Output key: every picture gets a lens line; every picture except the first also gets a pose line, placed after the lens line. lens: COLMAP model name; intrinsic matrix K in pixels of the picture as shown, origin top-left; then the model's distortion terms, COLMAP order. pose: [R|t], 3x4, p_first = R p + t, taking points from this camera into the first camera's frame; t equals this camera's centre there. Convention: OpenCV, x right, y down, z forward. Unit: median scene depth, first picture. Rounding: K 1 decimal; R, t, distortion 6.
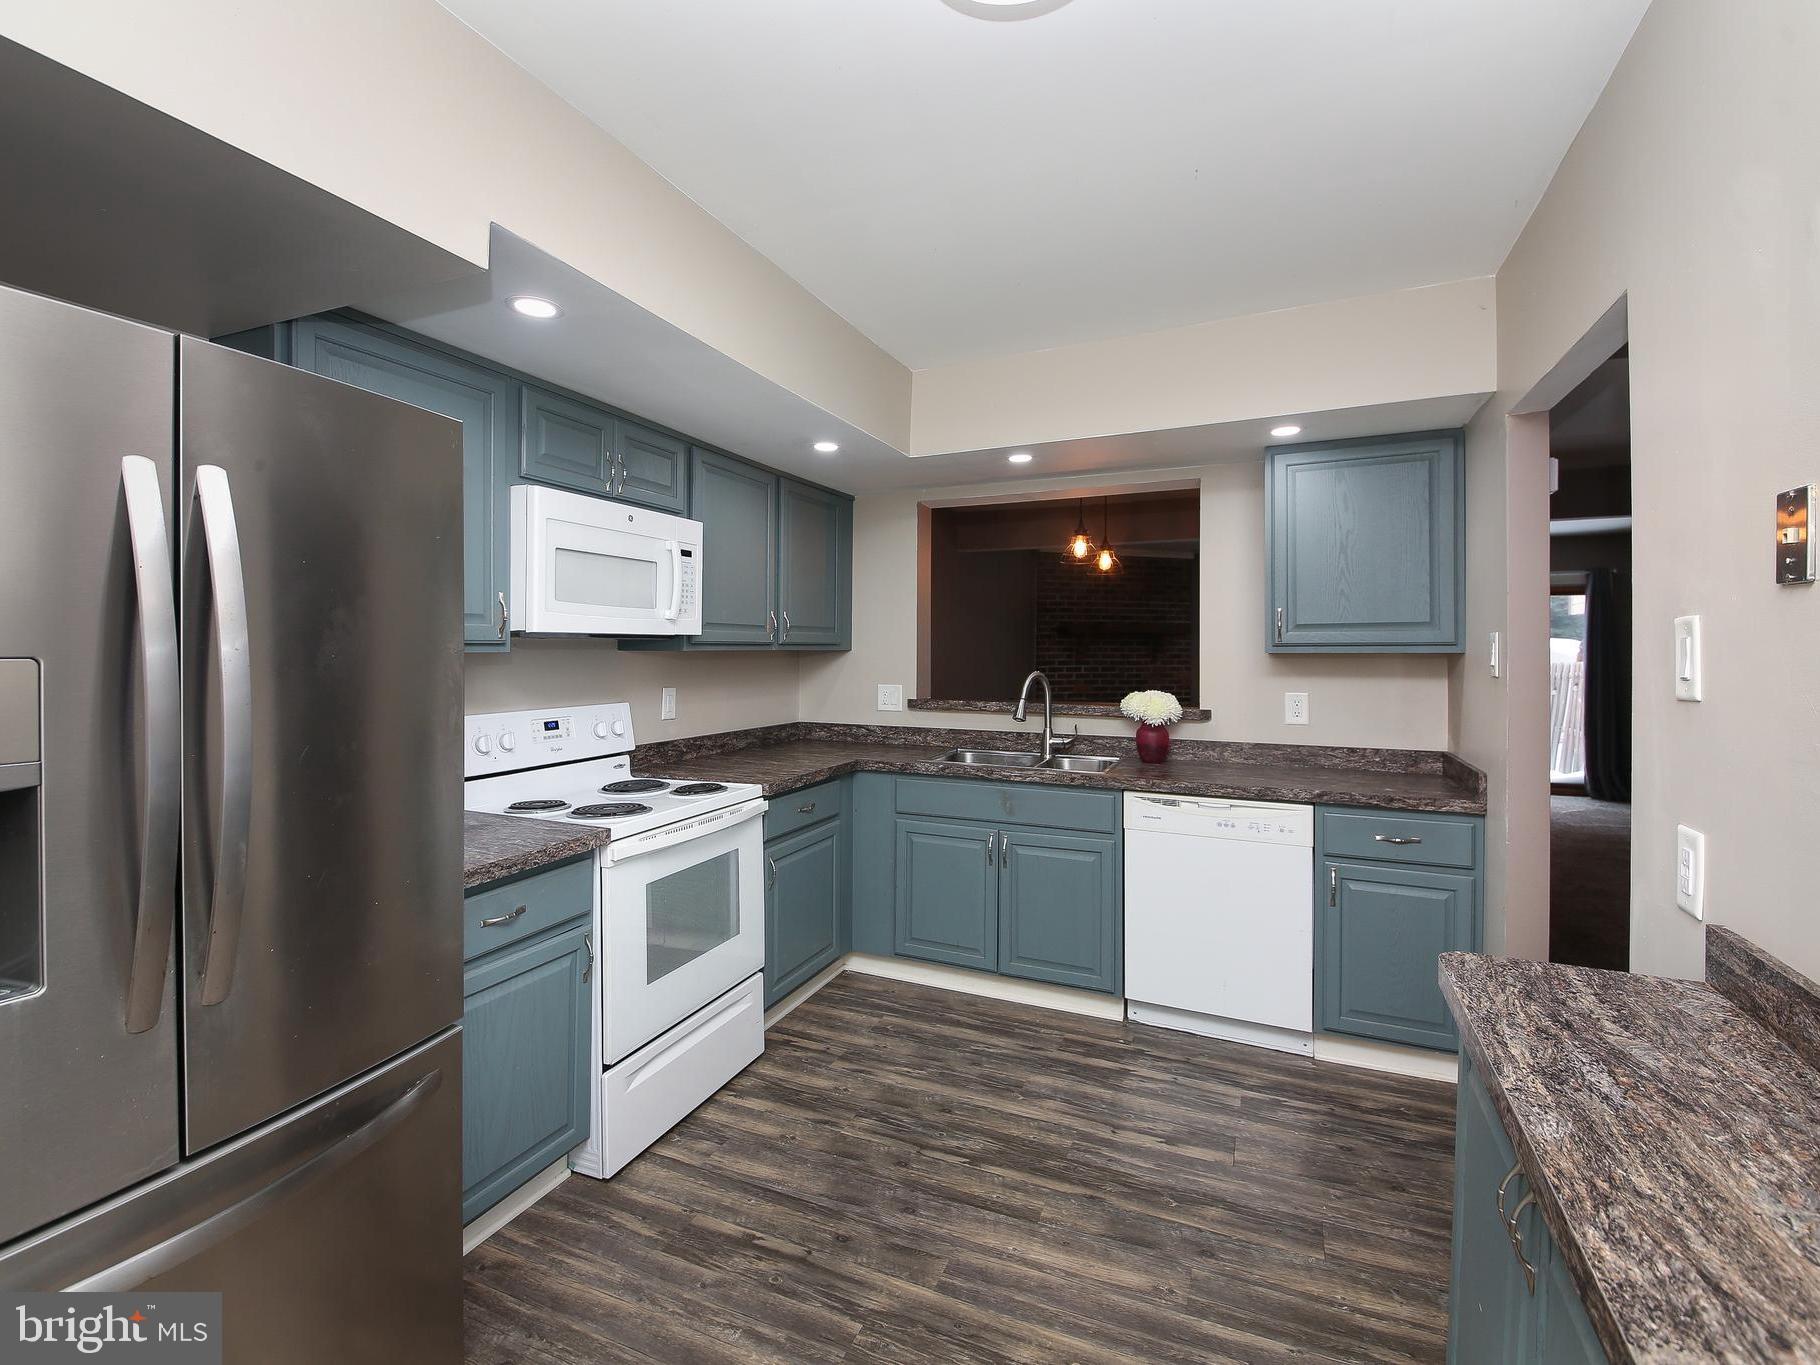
lens RADIAL K [[841.3, 0, 907.6], [0, 841.3, 655.6], [0, 0, 1]] dist [-0.001190, -0.000694]
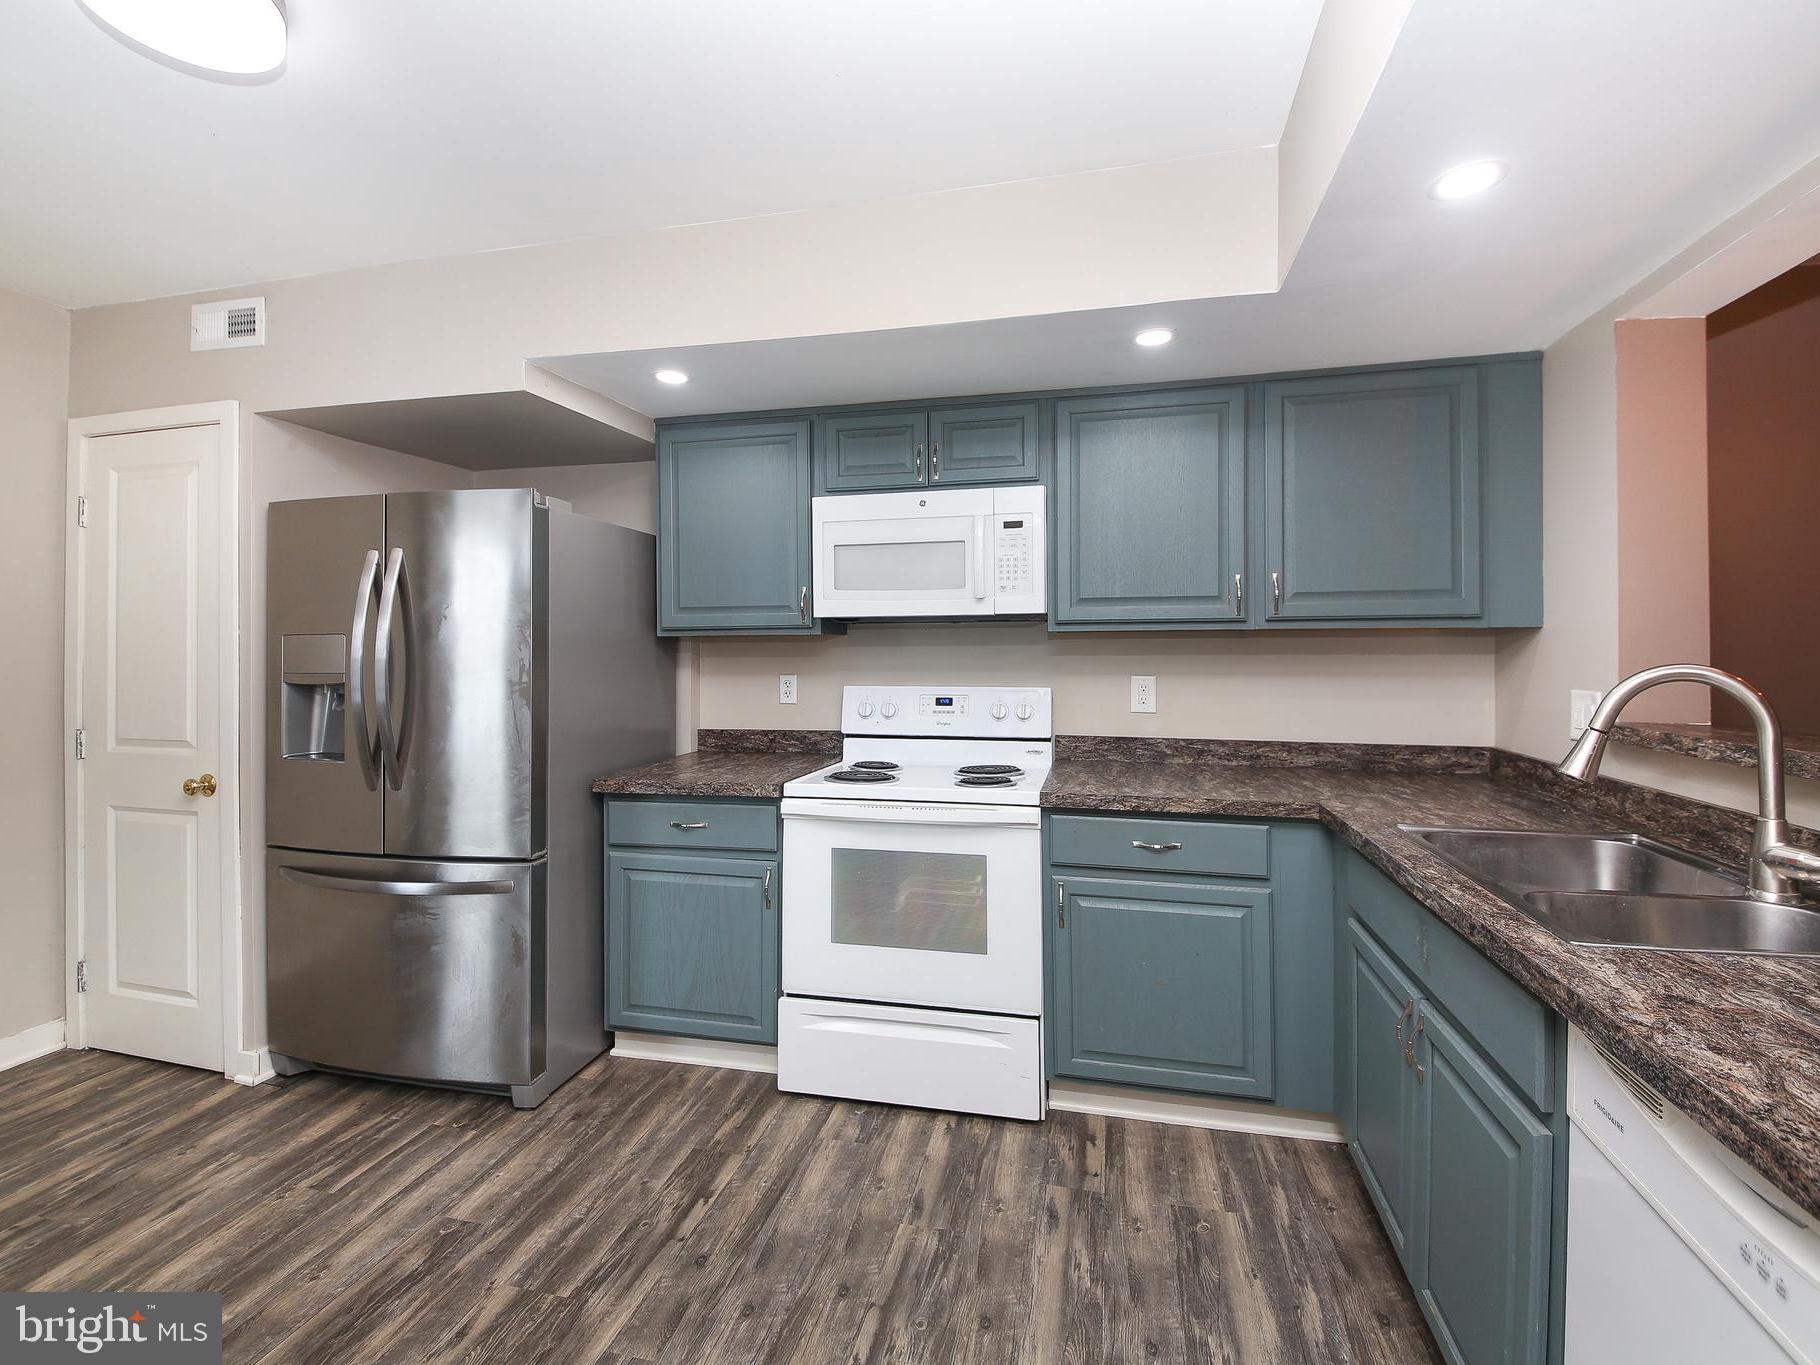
lens RADIAL K [[819.0, 0, 909.7], [0, 819.0, 641.6], [0, 0, 1]] dist [0.021452, -0.019132]
pose [[0.189780, -0.009010, -0.981785, 0.618360], [-0.006253, 0.999927, -0.010385, 0.016256], [0.981807, 0.008110, 0.189710, 0.754598]]
